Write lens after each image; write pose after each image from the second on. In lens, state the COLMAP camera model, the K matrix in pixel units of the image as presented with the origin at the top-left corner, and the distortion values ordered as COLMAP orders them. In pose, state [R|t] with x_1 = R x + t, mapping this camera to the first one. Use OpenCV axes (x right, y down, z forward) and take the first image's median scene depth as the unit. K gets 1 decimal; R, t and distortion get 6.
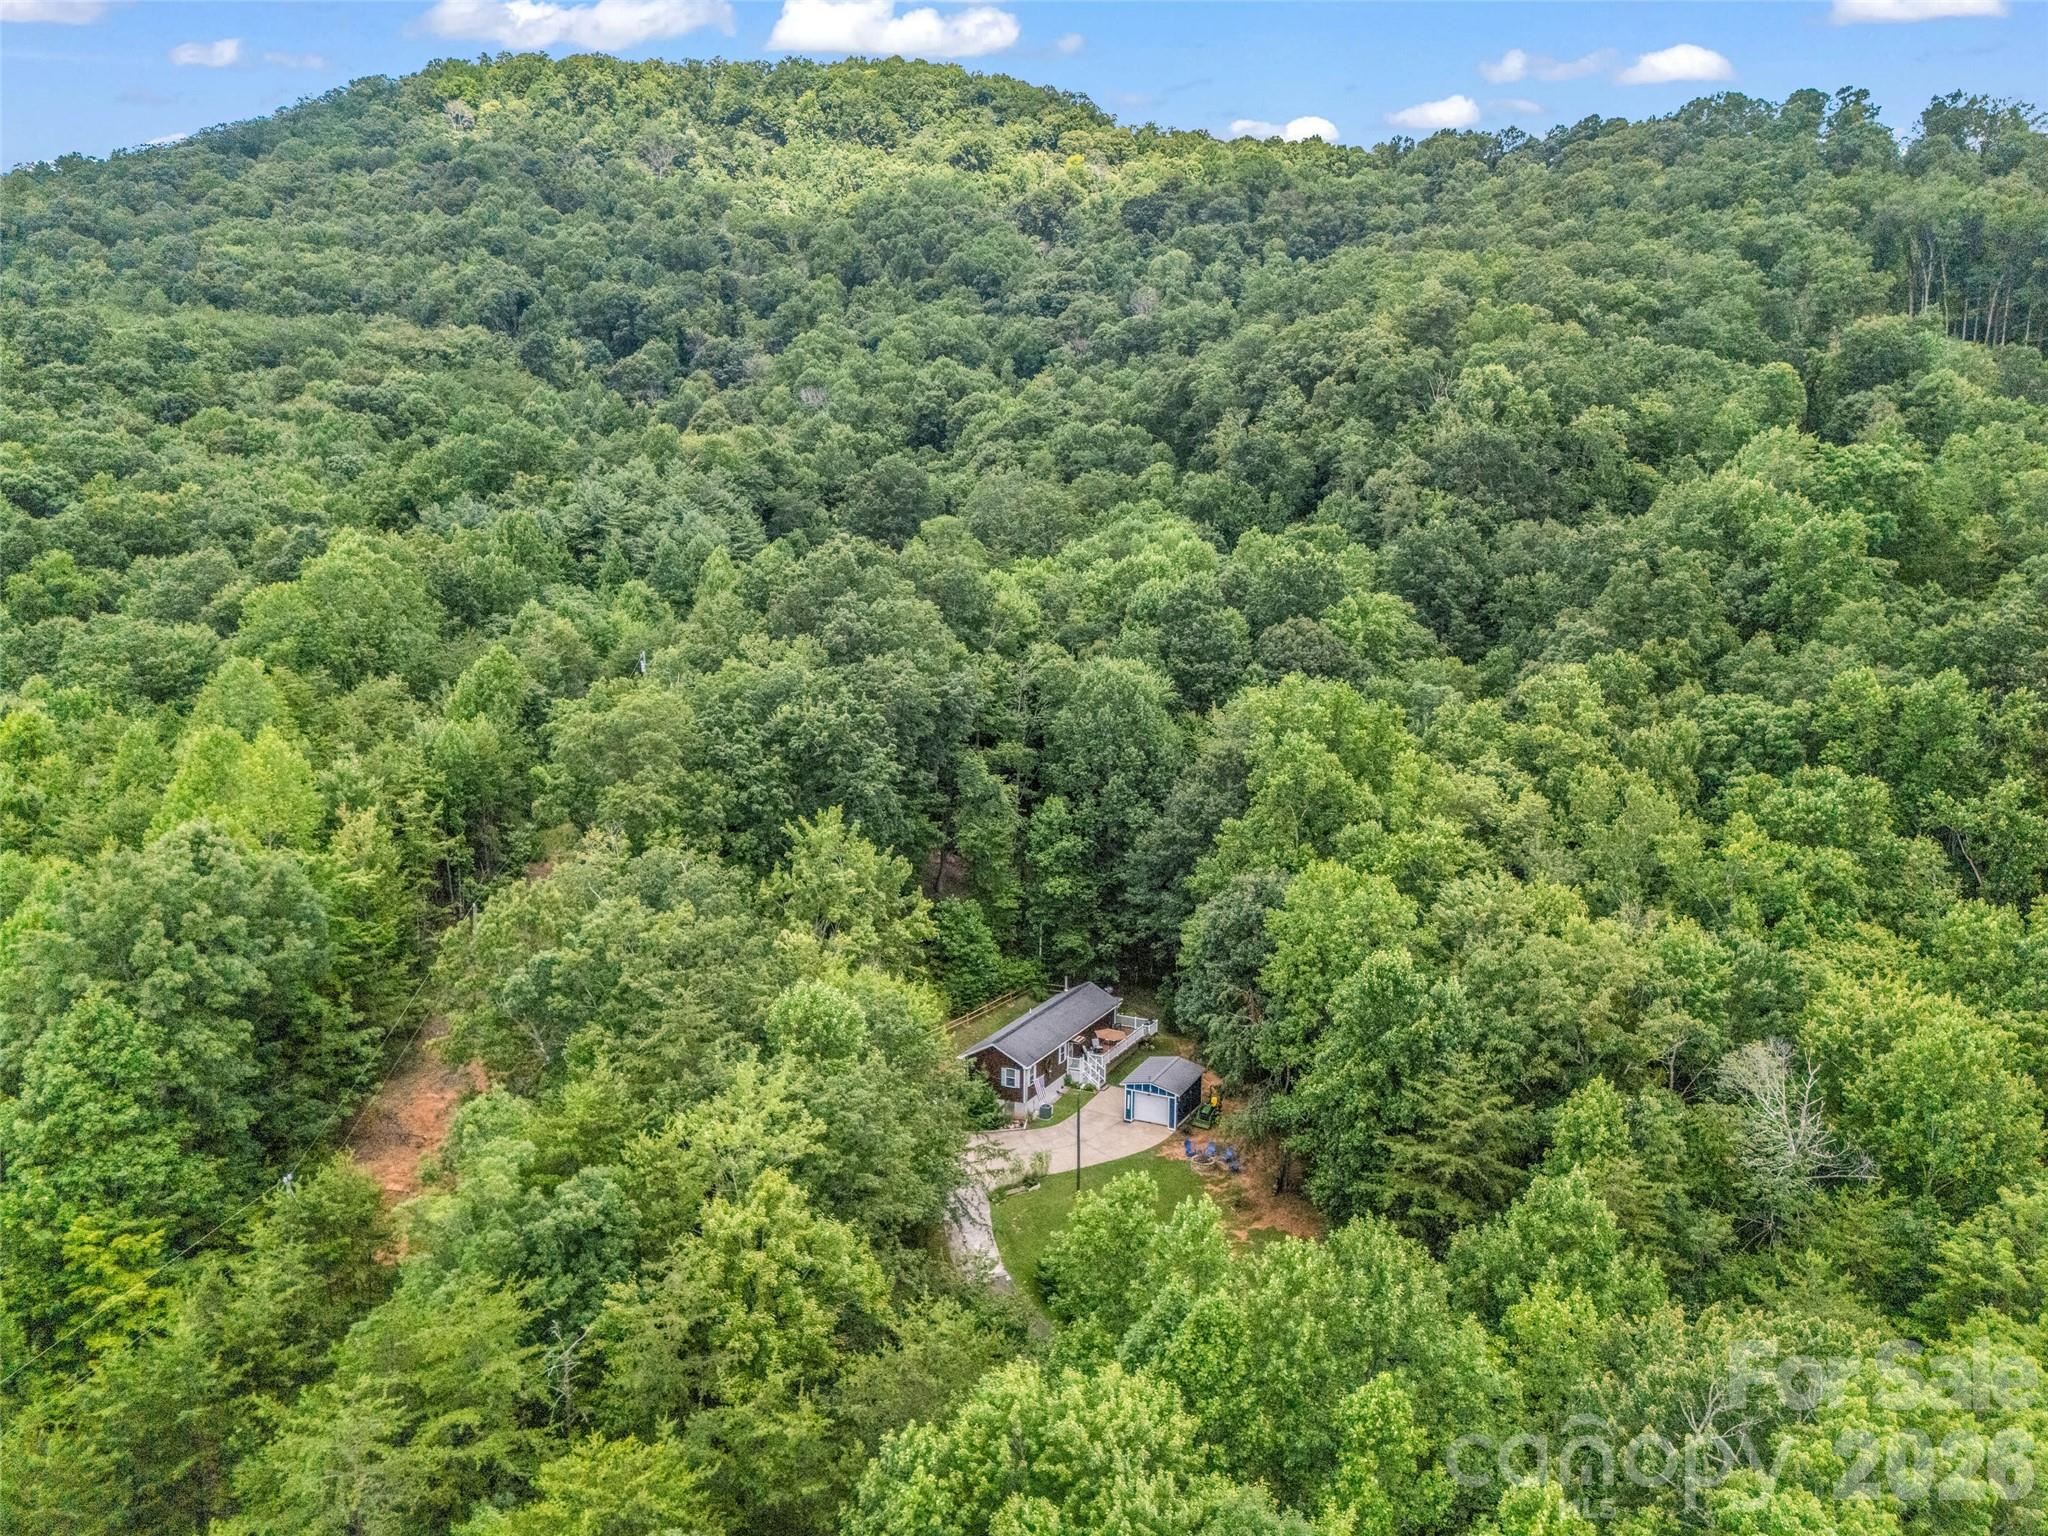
lens RADIAL K [[1536.8, 0, 1024.0], [0, 1536.8, 768.0], [0, 0, 1]] dist [0.067449, -0.057763]
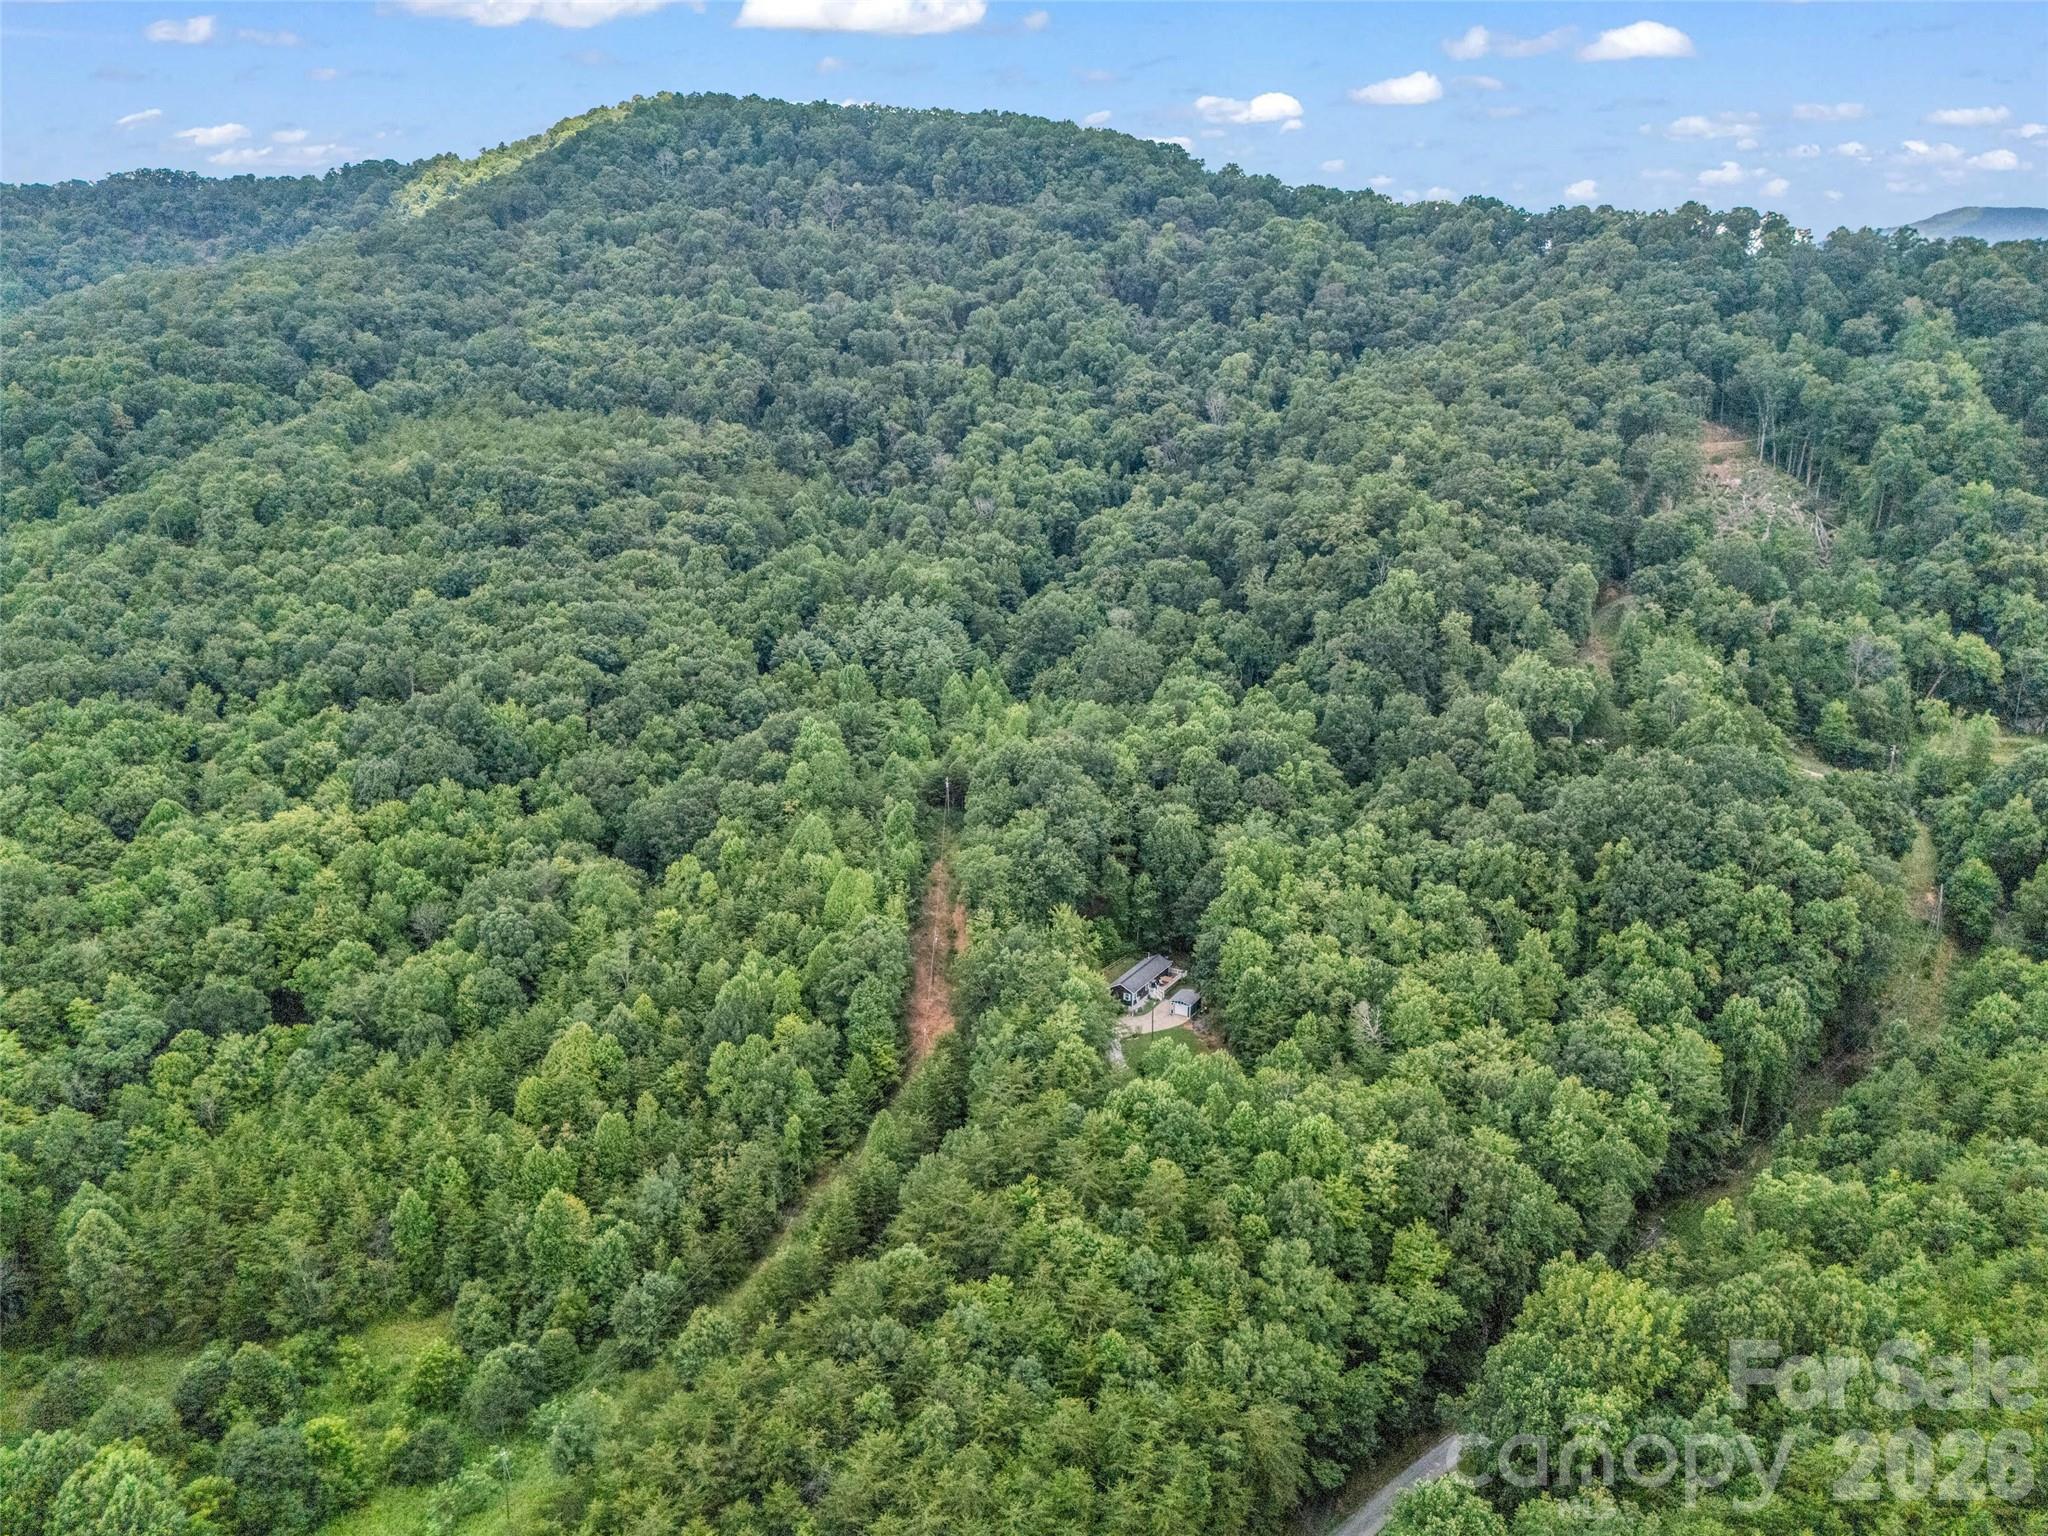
lens RADIAL K [[1536.8, 0, 1024.0], [0, 1536.8, 768.0], [0, 0, 1]] dist [0.067449, -0.057763]
pose [[0.998476, 0.019286, -0.051715, -0.026999], [-0.014062, 0.994933, 0.099556, -0.215086], [0.053373, -0.098677, 0.993687, -0.760202]]
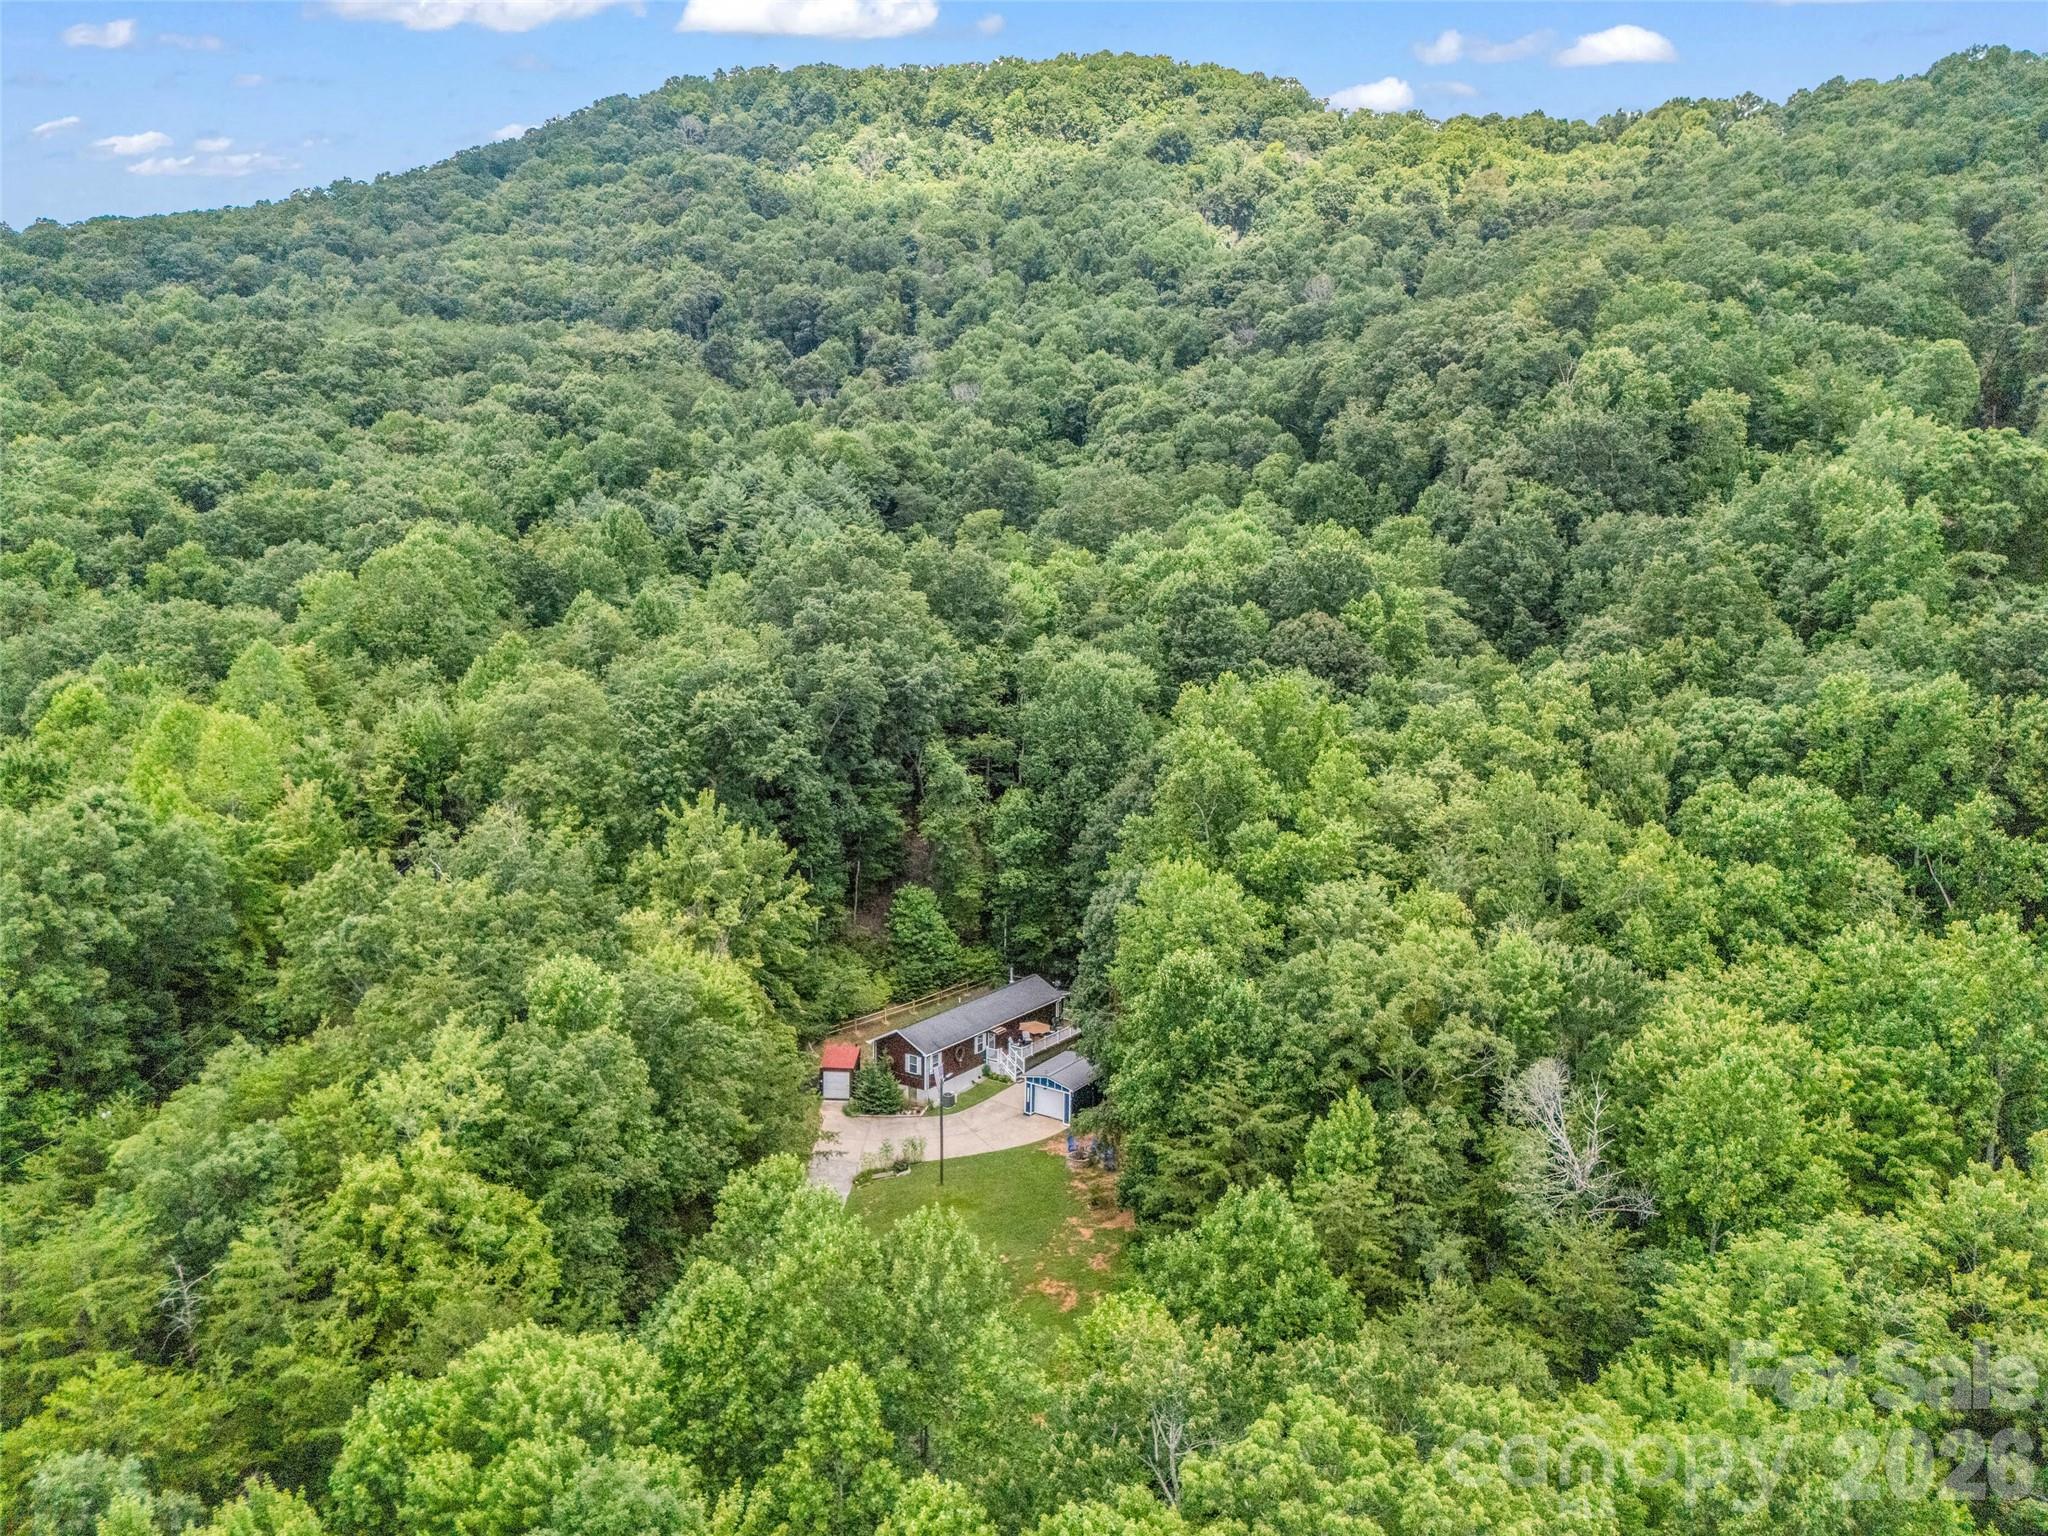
lens RADIAL K [[1536.8, 0, 1024.0], [0, 1536.8, 768.0], [0, 0, 1]] dist [0.067449, -0.057763]
pose [[0.987249, 0.024746, -0.157249, 0.105519], [-0.024220, 0.999693, 0.005264, -0.000007], [0.157331, -0.001388, 0.987545, 0.007241]]
